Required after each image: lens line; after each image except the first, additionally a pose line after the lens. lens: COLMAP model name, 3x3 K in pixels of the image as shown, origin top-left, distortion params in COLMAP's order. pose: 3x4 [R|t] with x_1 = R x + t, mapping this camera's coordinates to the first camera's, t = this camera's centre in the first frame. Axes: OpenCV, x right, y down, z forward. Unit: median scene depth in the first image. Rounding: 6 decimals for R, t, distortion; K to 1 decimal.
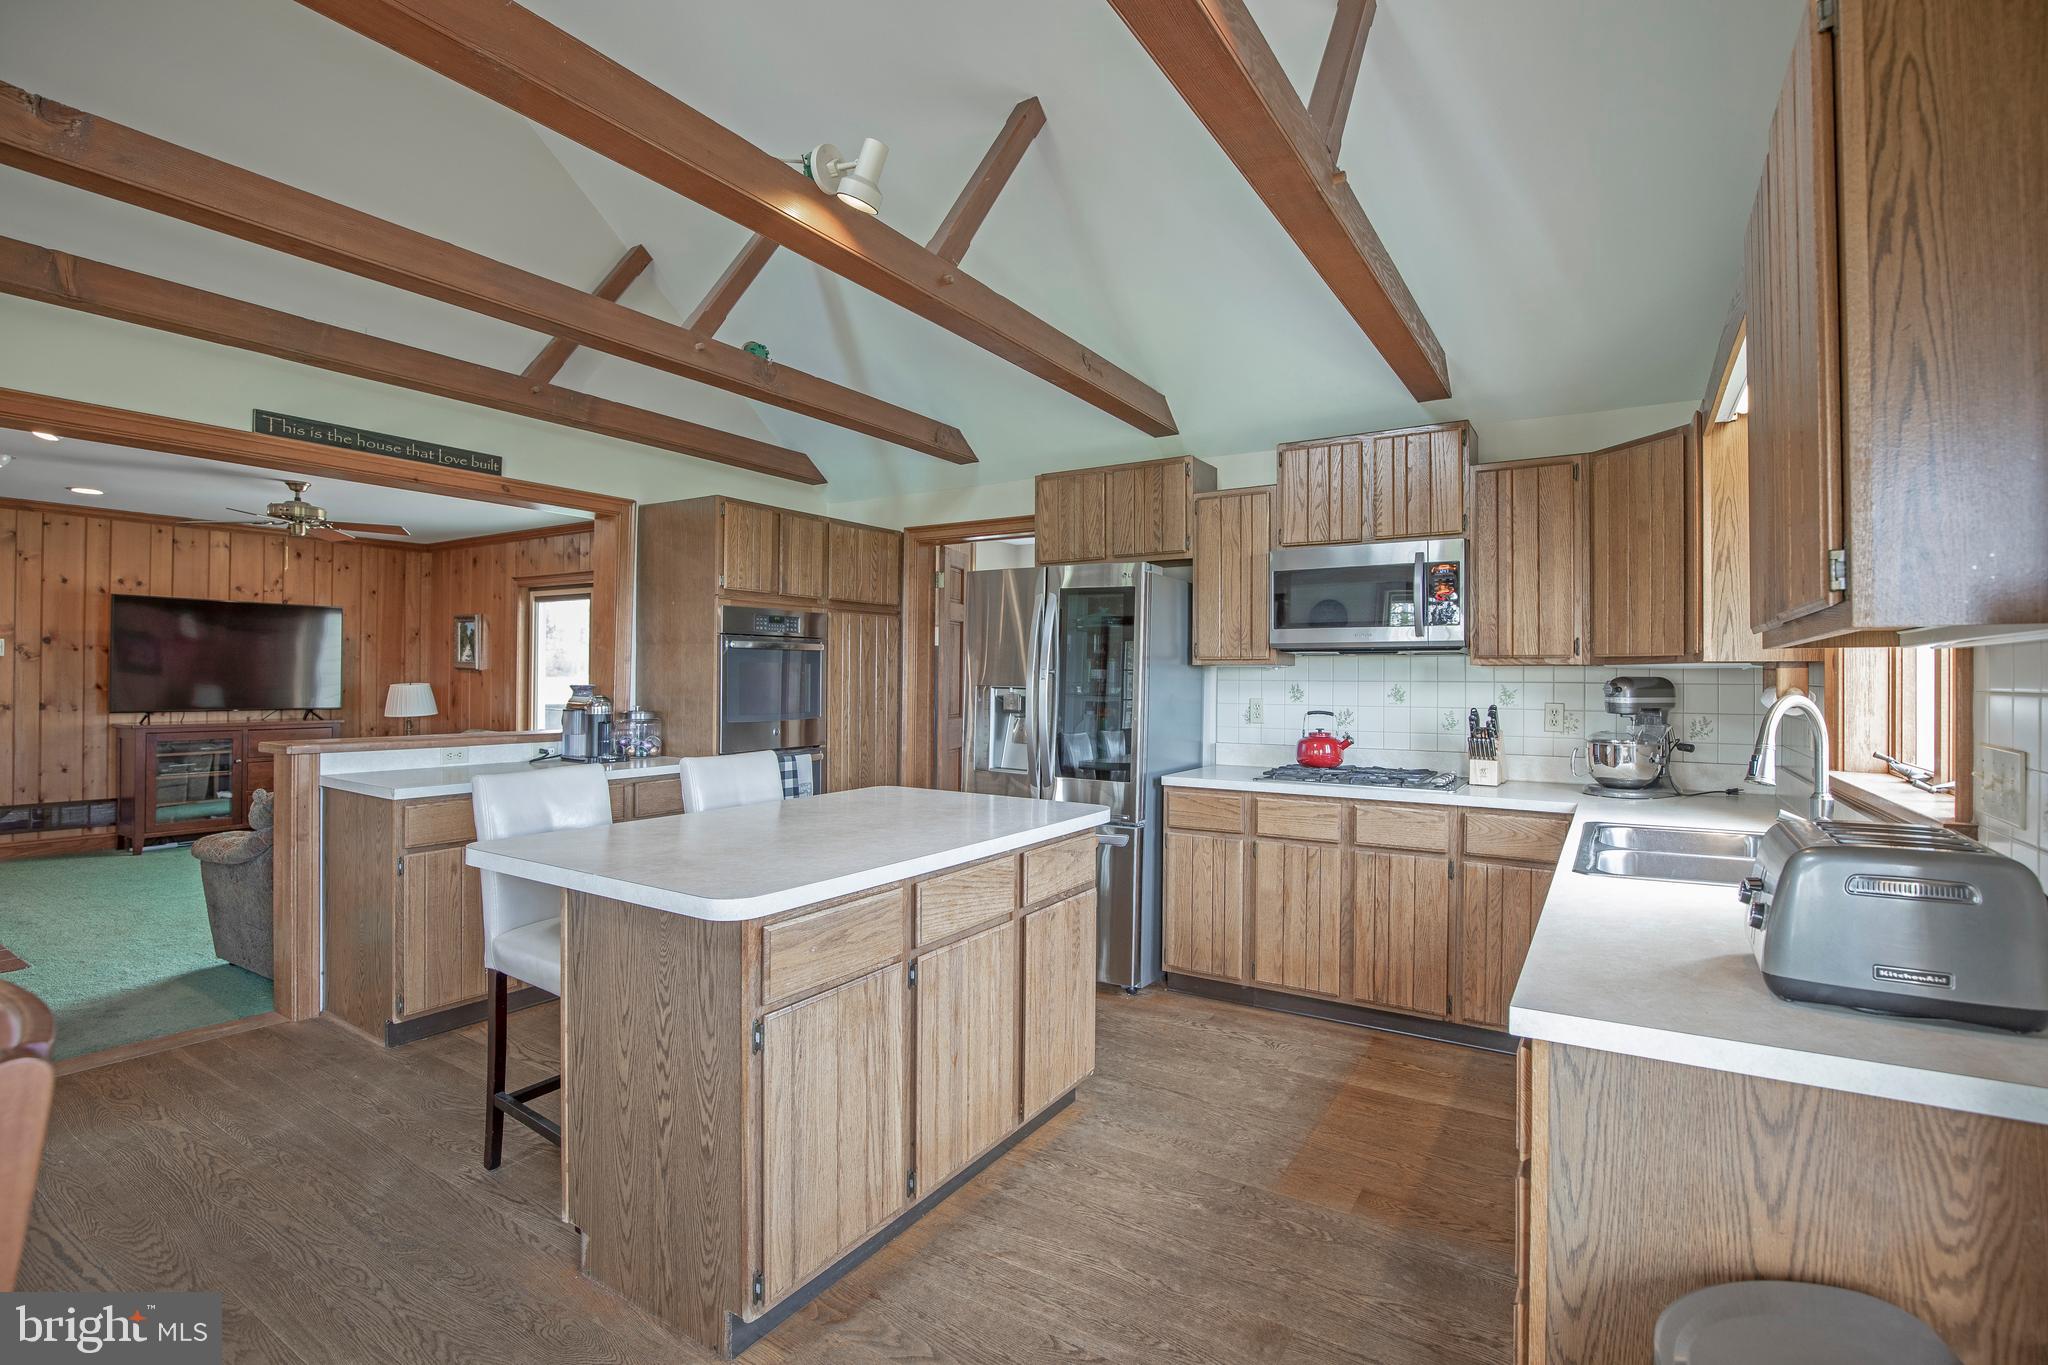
lens RADIAL K [[947.3, 0, 1015.0], [0, 947.3, 669.7], [0, 0, 1]] dist [-0.042755, 0.011458]
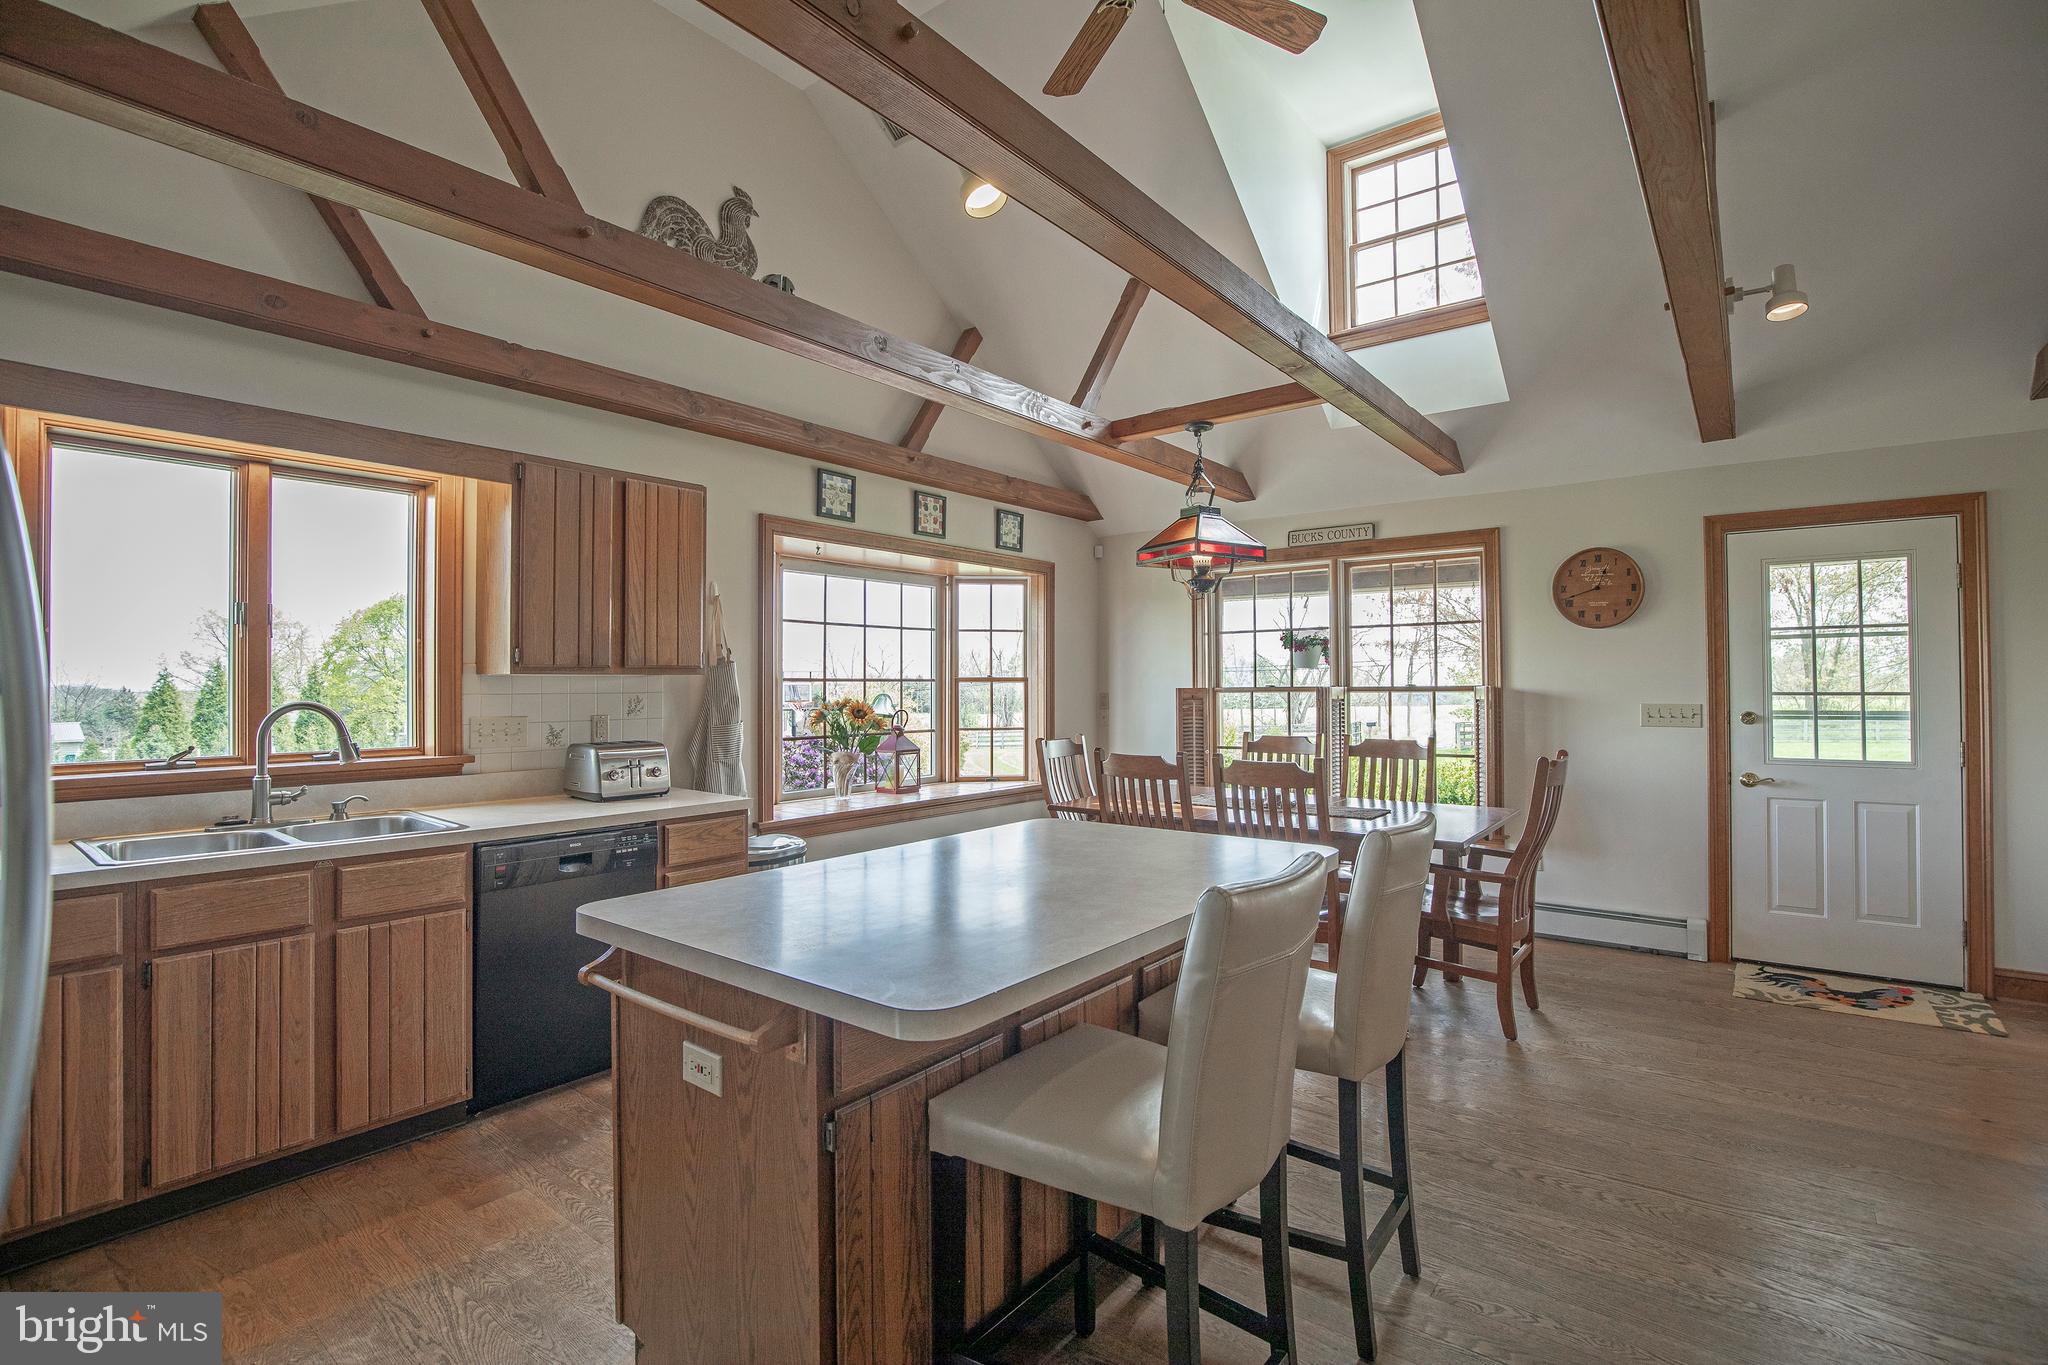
lens RADIAL K [[919.8, 0, 1021.6], [0, 919.8, 667.8], [0, 0, 1]] dist [-0.019538, -0.000153]
pose [[-0.994749, -0.003027, 0.102298, -0.116212], [-0.005244, 0.999757, -0.021409, -0.000212], [-0.102209, -0.021833, -0.994523, 0.760146]]
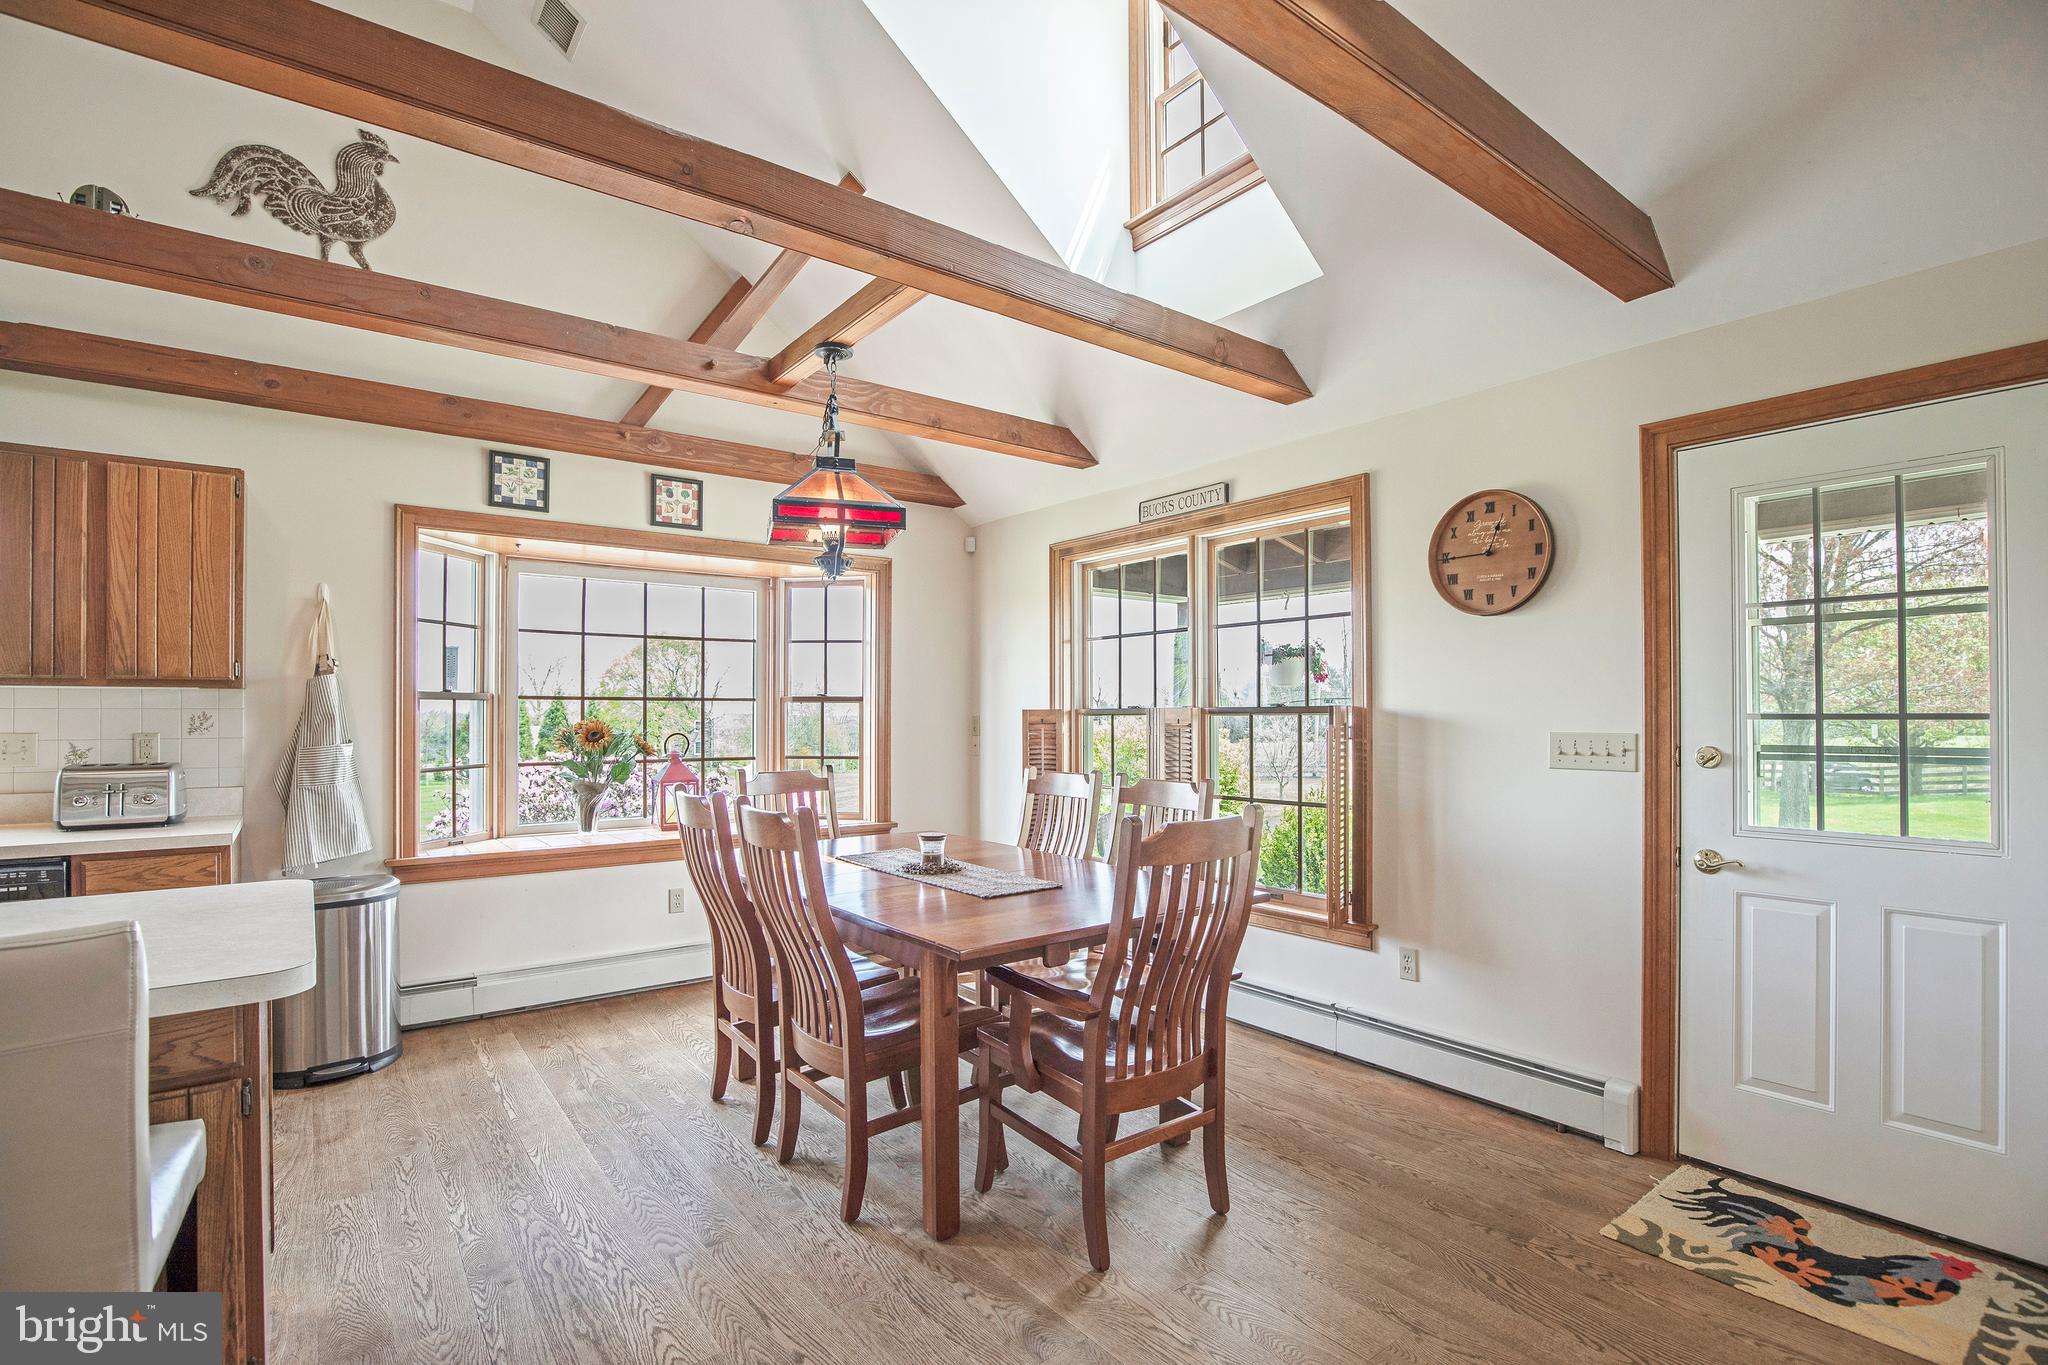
lens RADIAL K [[935.9, 0, 1021.7], [0, 935.9, 701.3], [0, 0, 1]] dist [-0.018169, -0.000195]
pose [[-0.938688, -0.003717, 0.344748, -0.453972], [-0.008679, 0.999880, -0.012852, 0.003071], [-0.344659, -0.015056, -0.938607, 0.512790]]
